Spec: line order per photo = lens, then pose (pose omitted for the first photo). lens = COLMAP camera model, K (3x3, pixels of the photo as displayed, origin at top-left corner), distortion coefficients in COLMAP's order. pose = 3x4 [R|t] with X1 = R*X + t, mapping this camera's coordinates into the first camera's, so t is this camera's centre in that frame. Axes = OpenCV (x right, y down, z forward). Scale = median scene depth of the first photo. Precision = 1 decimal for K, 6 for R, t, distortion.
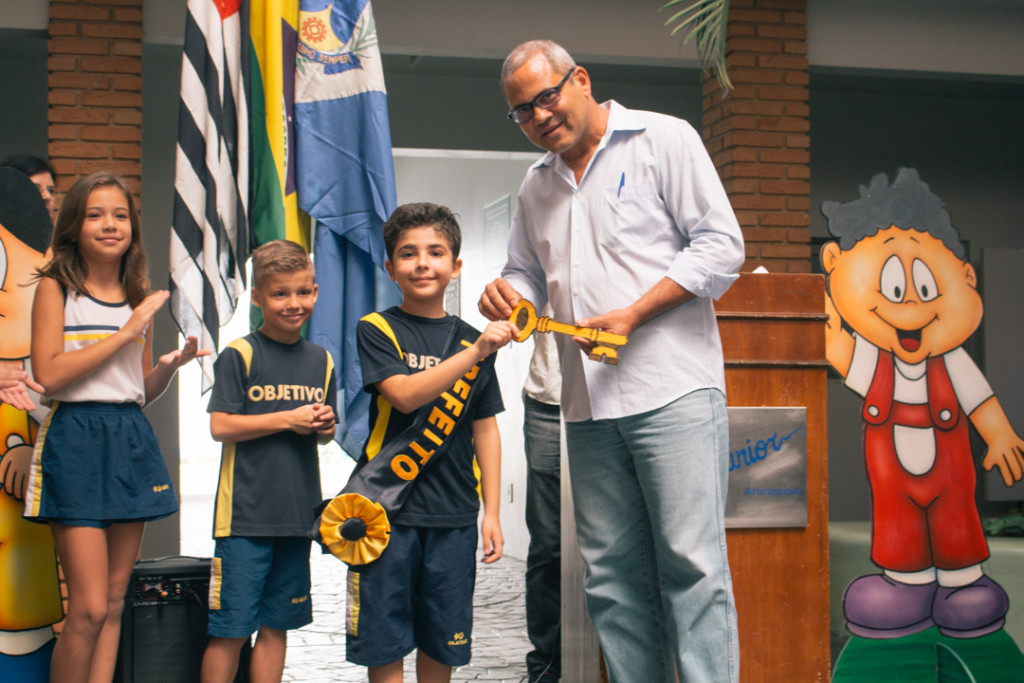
lens RADIAL K [[1633.8, 0, 498.8], [0, 1633.8, 340.2], [0, 0, 1]] dist [-0.073789, 0.000000]
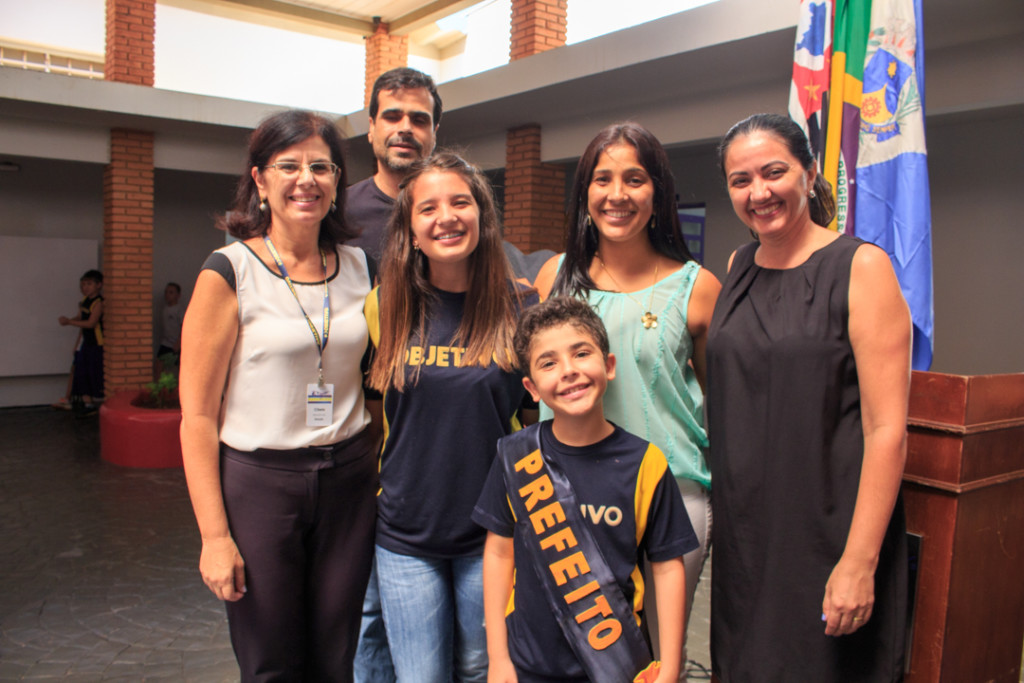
lens RADIAL K [[839.2, 0, 515.2], [0, 839.2, 338.4], [0, 0, 1]] dist [-0.149892, 0.112619]
pose [[0.418032, 0.075582, -0.905283, 0.348313], [0.011653, 0.996005, 0.088537, -0.073124], [0.908358, -0.047561, 0.415481, 0.488491]]
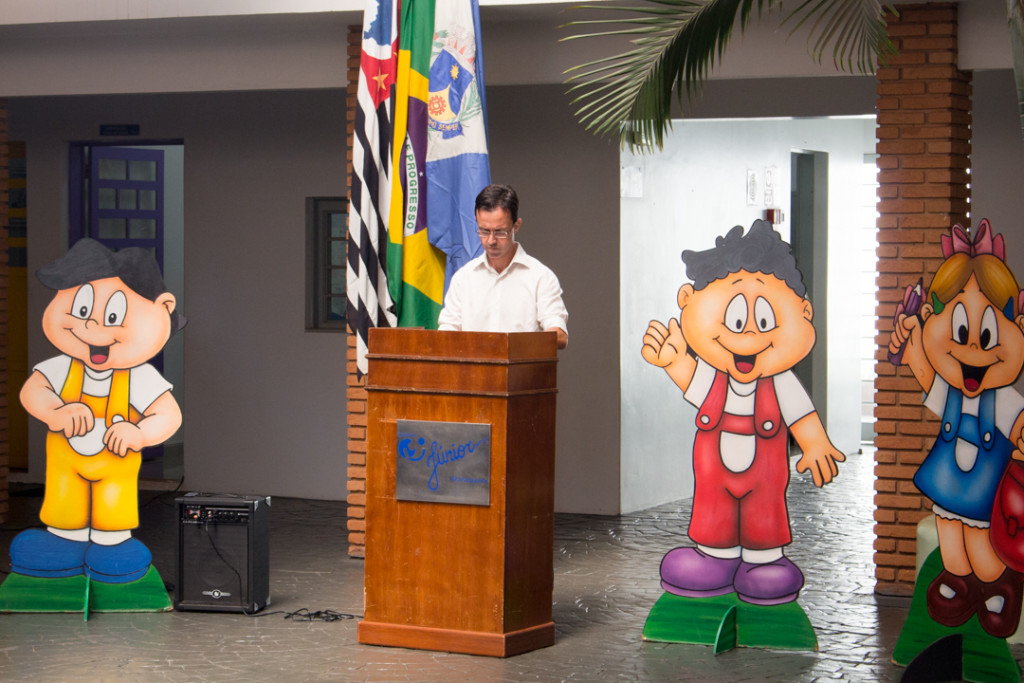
lens RADIAL K [[2391.7, 0, 519.8], [0, 2391.7, 368.6], [0, 0, 1]] dist [-0.015759, 0.000000]
pose [[0.779647, 0.040042, -0.624938, 1.162802], [0.019343, 0.995938, 0.087944, -0.147611], [0.625920, -0.080653, 0.775705, -0.481475]]
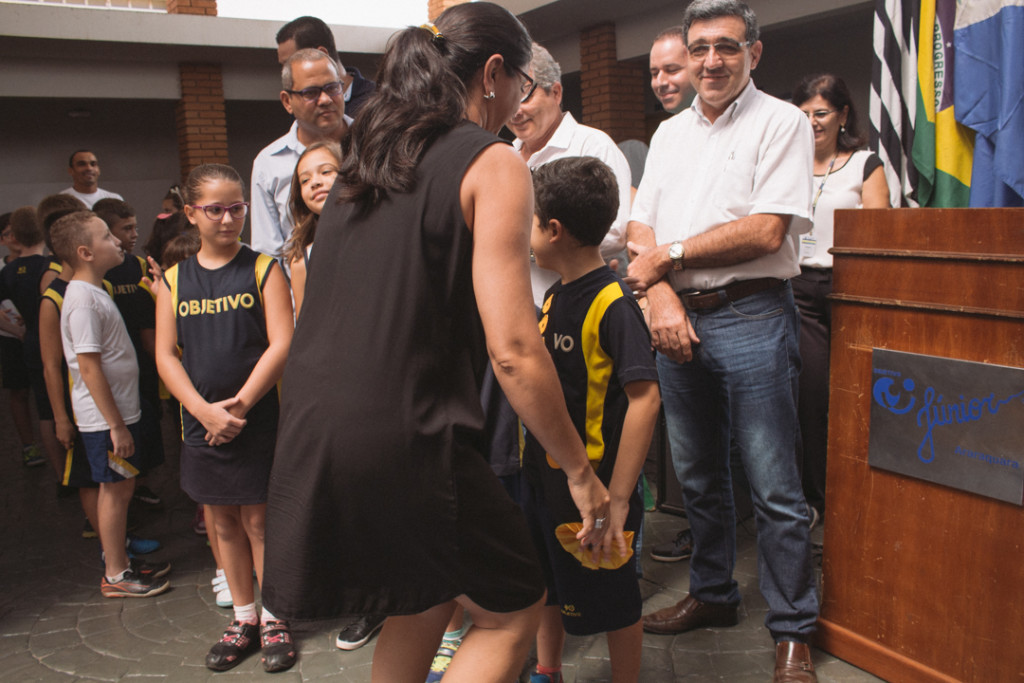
lens RADIAL K [[880.8, 0, 506.3], [0, 880.8, 337.6], [0, 0, 1]] dist [-0.114202, 0.056714]
pose [[0.330083, 0.126415, -0.935449, 0.381720], [0.084646, 0.983036, 0.162713, -0.051951], [0.940149, -0.132891, 0.313783, 0.460162]]
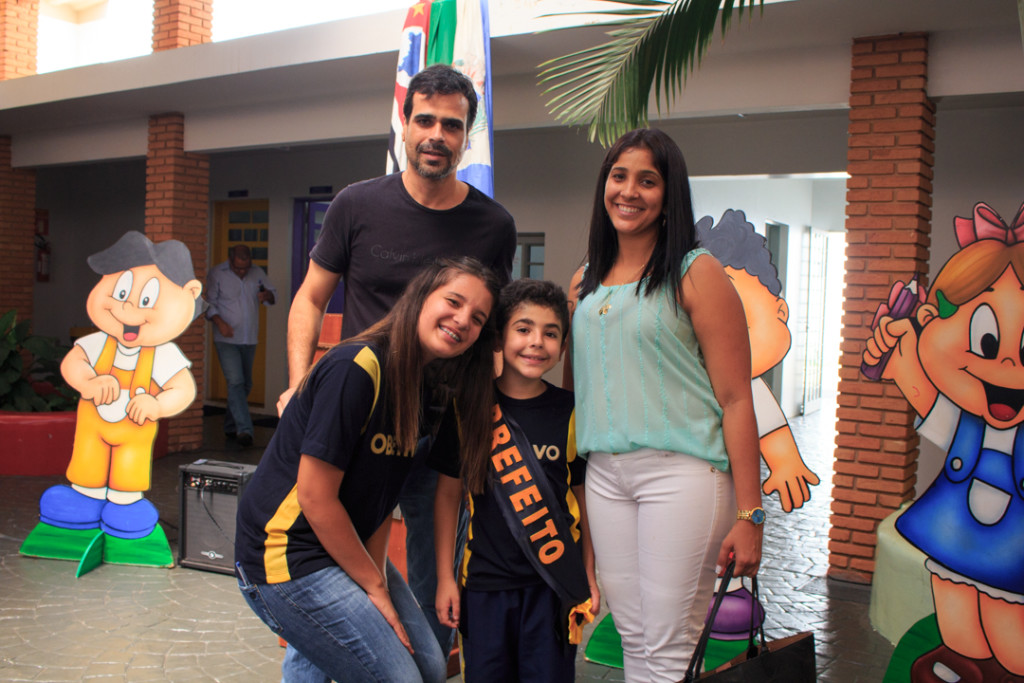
lens RADIAL K [[994.9, 0, 507.0], [0, 994.9, 352.1], [0, 0, 1]] dist [-0.098428, 0.000000]
pose [[0.684630, 0.072017, -0.725324, 0.602231], [-0.007891, 0.995781, 0.091422, -0.066375], [0.728848, -0.056867, 0.682310, 0.401165]]
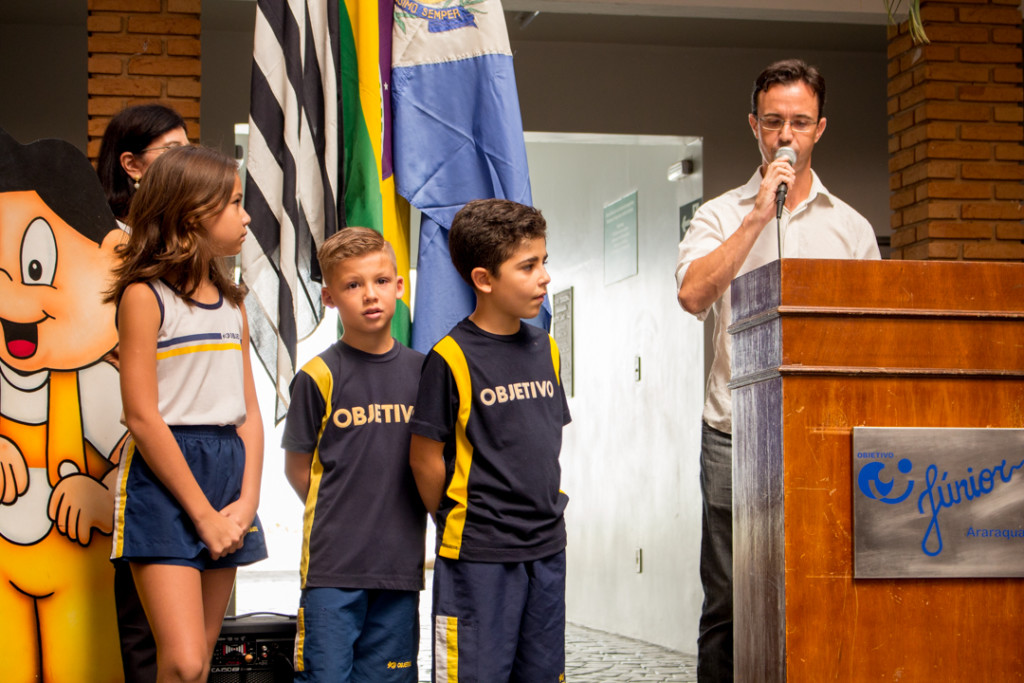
lens RADIAL K [[2040.9, 0, 483.4], [0, 2040.9, 337.4], [0, 0, 1]] dist [0.005697, 0.000000]
pose [[0.998467, -0.002546, -0.055297, -0.023363], [0.001109, 0.999661, -0.026012, 0.016736], [0.055344, 0.025911, 0.998131, -0.017075]]
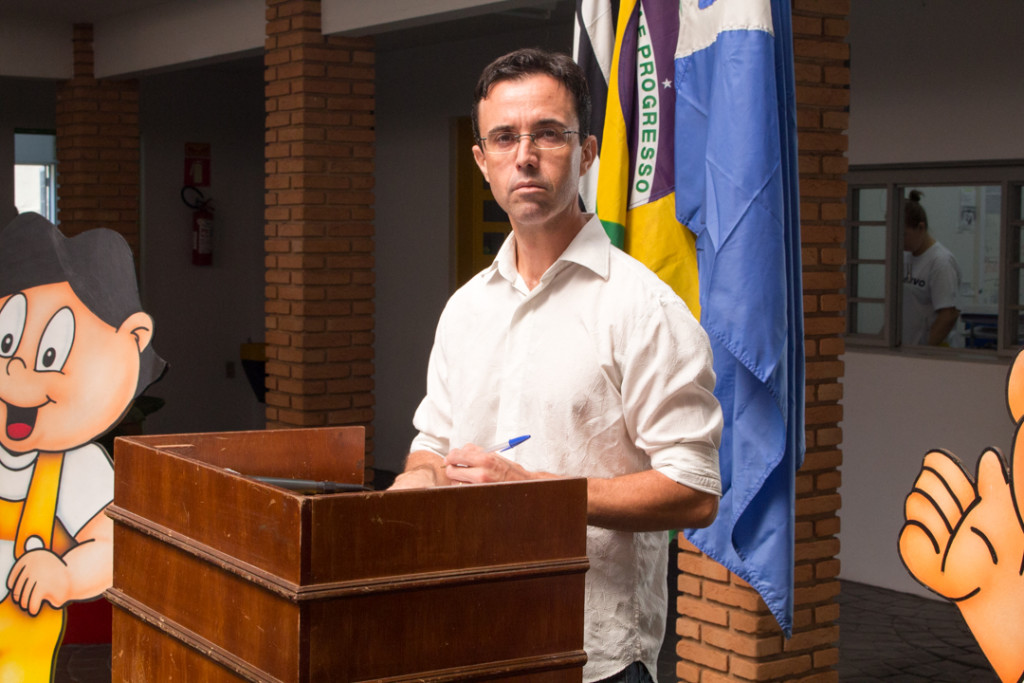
lens RADIAL K [[1633.8, 0, 532.6], [0, 1633.8, 365.3], [0, 0, 1]] dist [-0.073789, 0.000000]
pose [[0.394749, 0.081219, -0.915192, 0.471931], [0.030294, 0.994393, 0.101315, -0.090017], [0.918289, -0.067719, 0.390075, 0.677808]]
